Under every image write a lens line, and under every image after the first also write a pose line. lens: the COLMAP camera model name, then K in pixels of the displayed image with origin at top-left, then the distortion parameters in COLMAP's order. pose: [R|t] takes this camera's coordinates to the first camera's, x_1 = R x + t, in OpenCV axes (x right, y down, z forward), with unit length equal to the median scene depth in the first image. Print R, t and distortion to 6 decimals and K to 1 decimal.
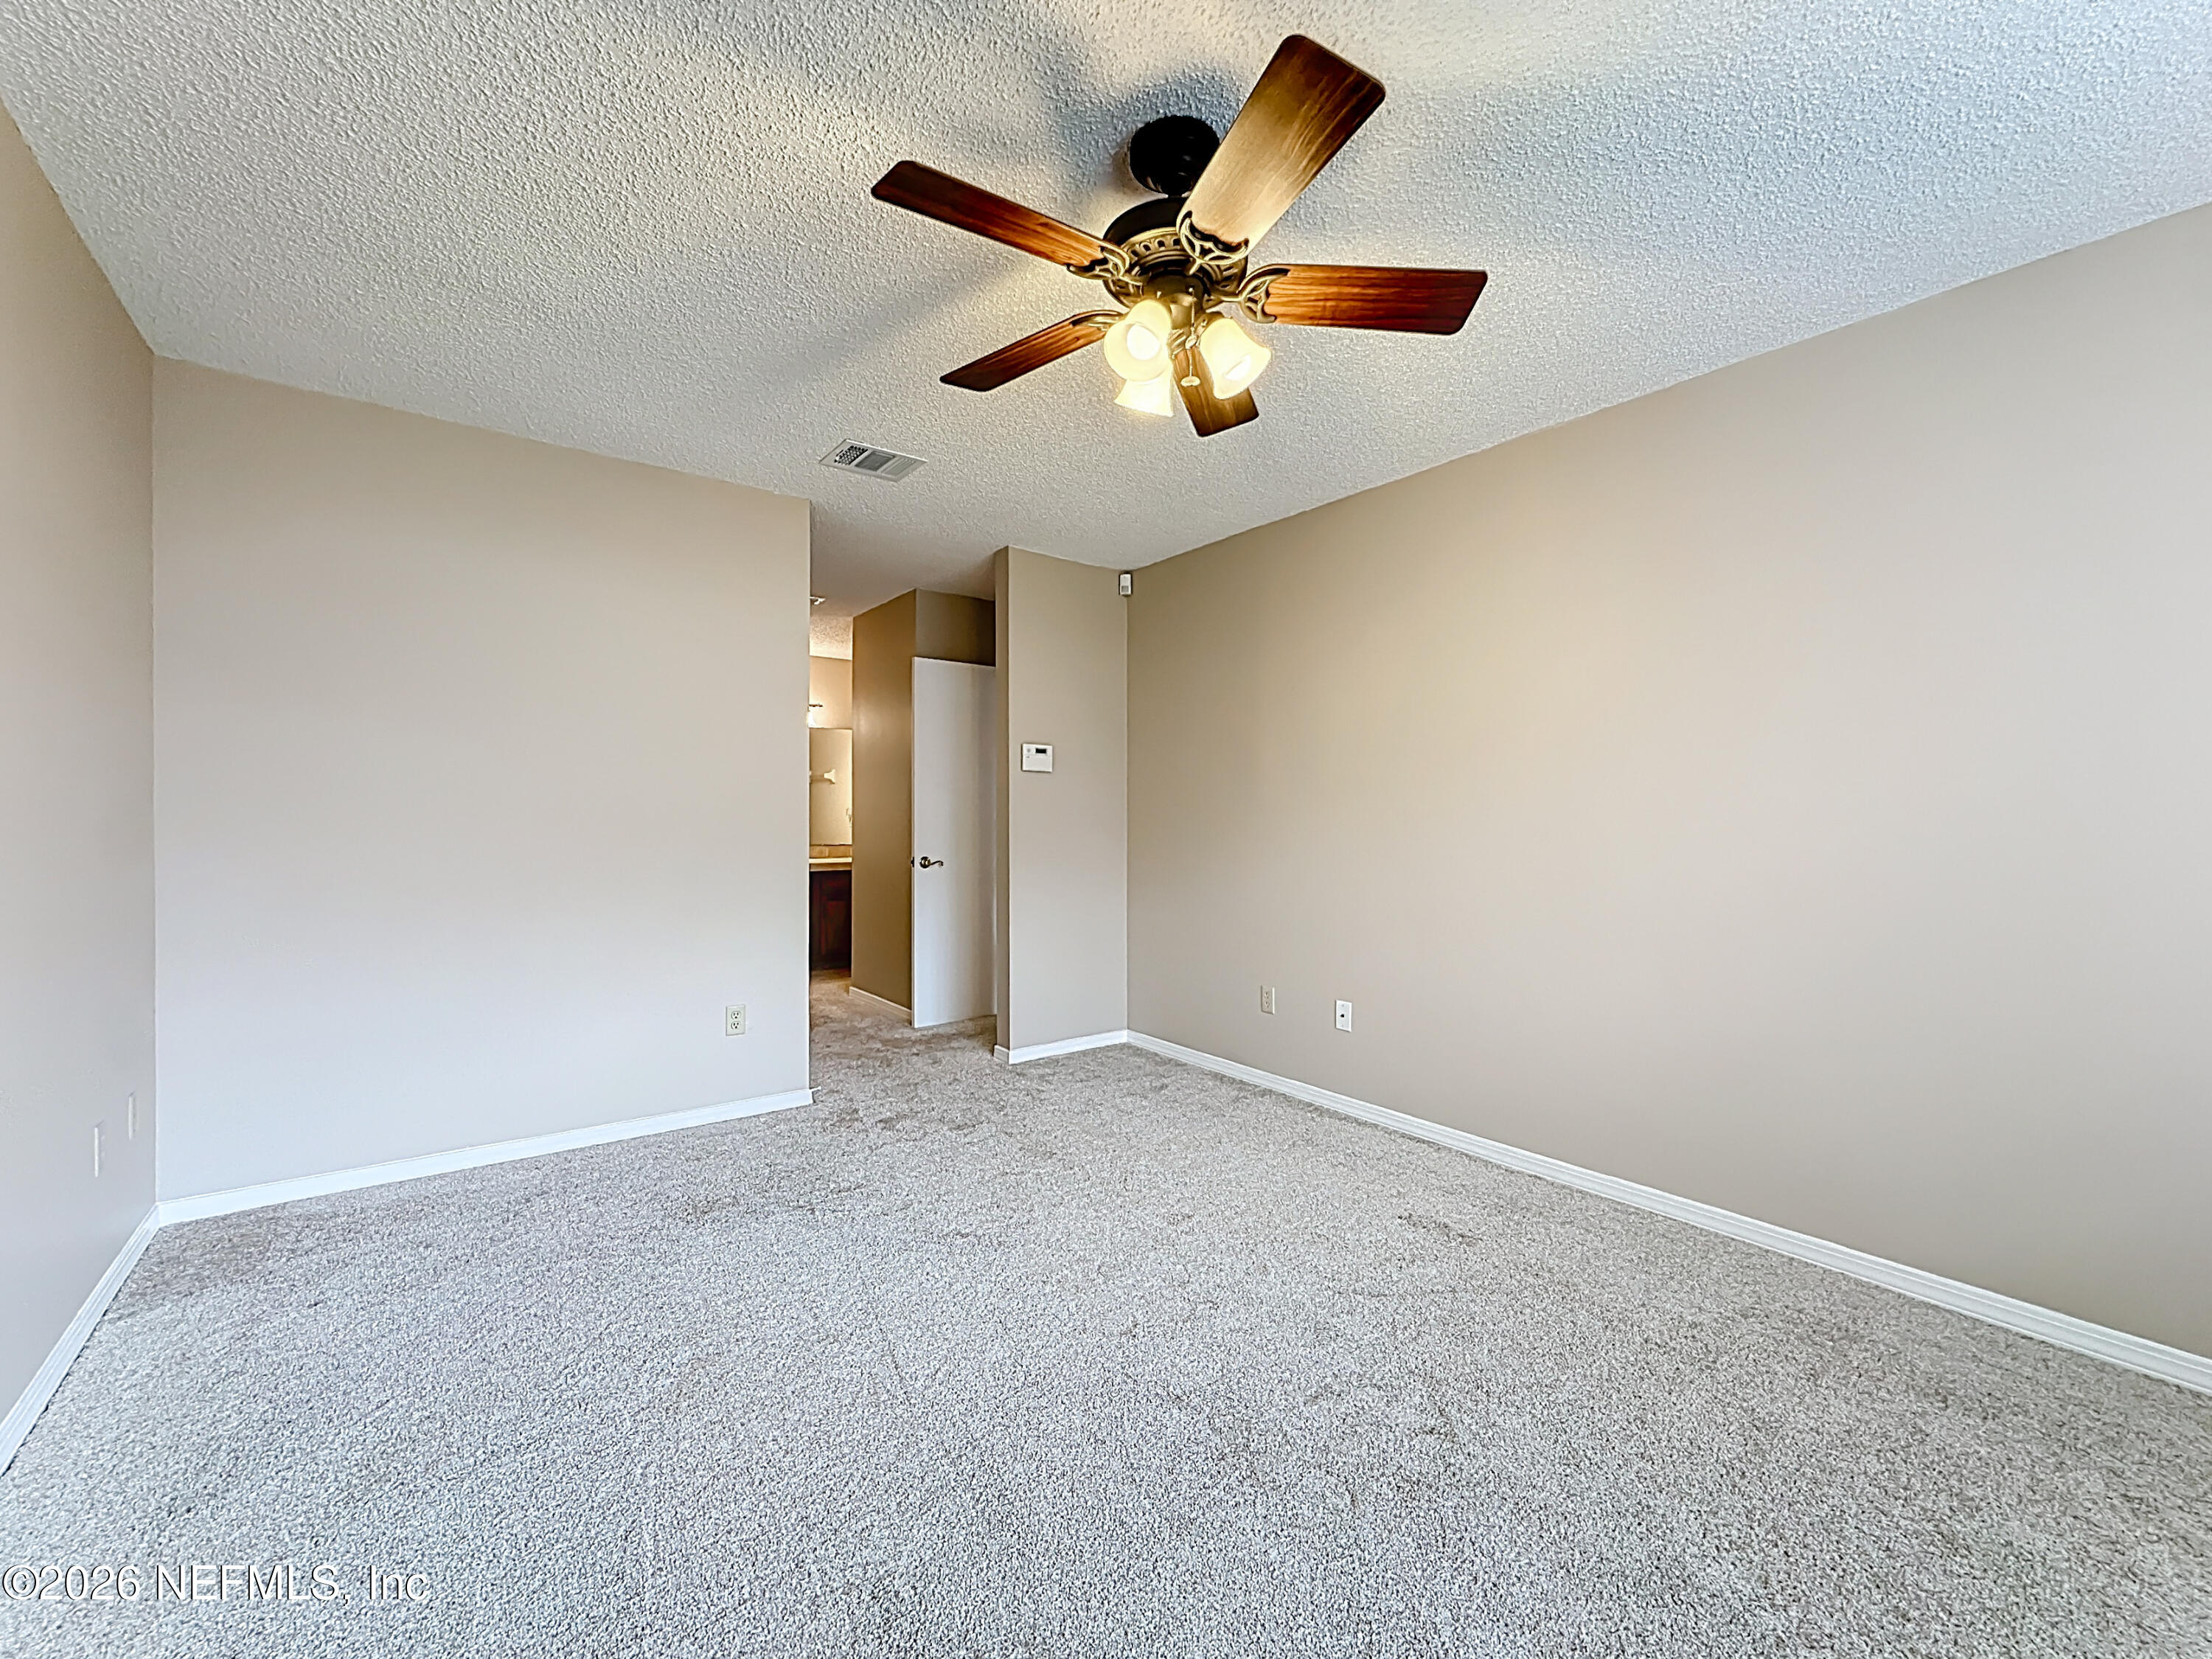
lens RADIAL K [[889.2, 0, 1103.3], [0, 889.2, 840.2], [0, 0, 1]] dist [-0.001685, -0.000384]
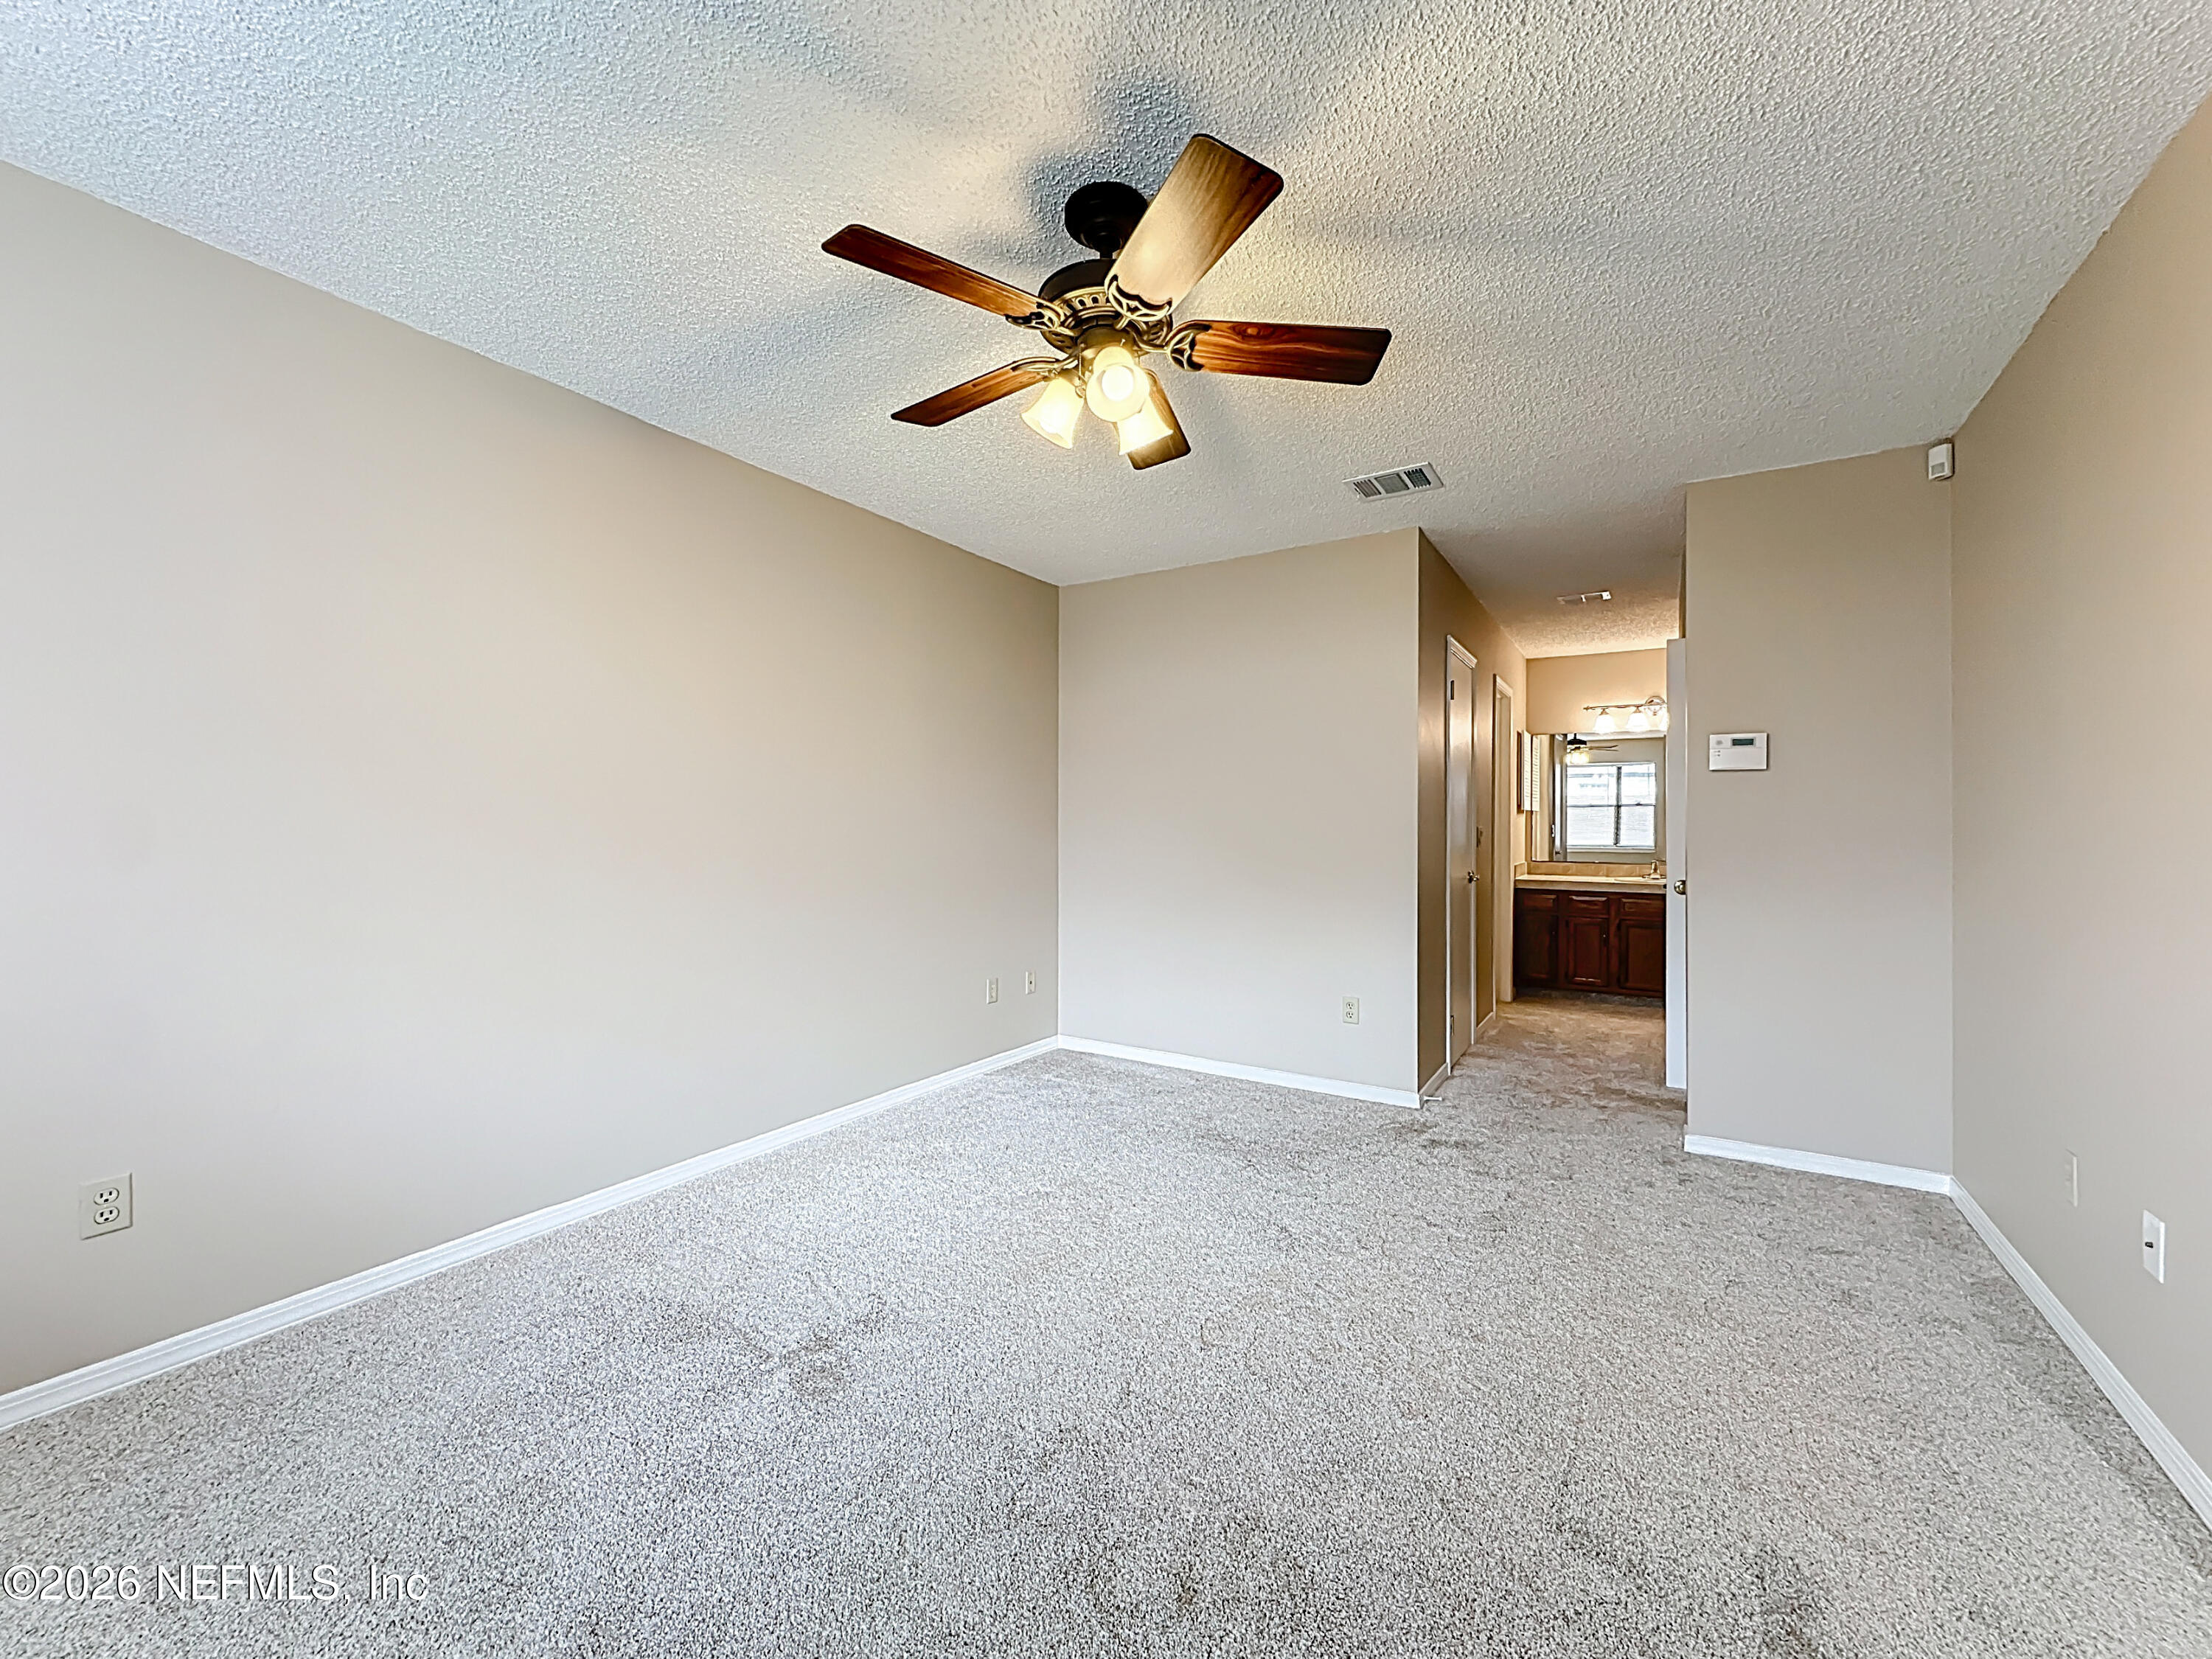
lens RADIAL K [[889.2, 0, 1103.3], [0, 889.2, 840.2], [0, 0, 1]] dist [-0.001685, -0.000384]
pose [[0.350319, 0.012216, -0.936551, 0.471547], [-0.025974, 0.999657, 0.003324, -0.008319], [0.936270, 0.023162, 0.350516, 0.268771]]
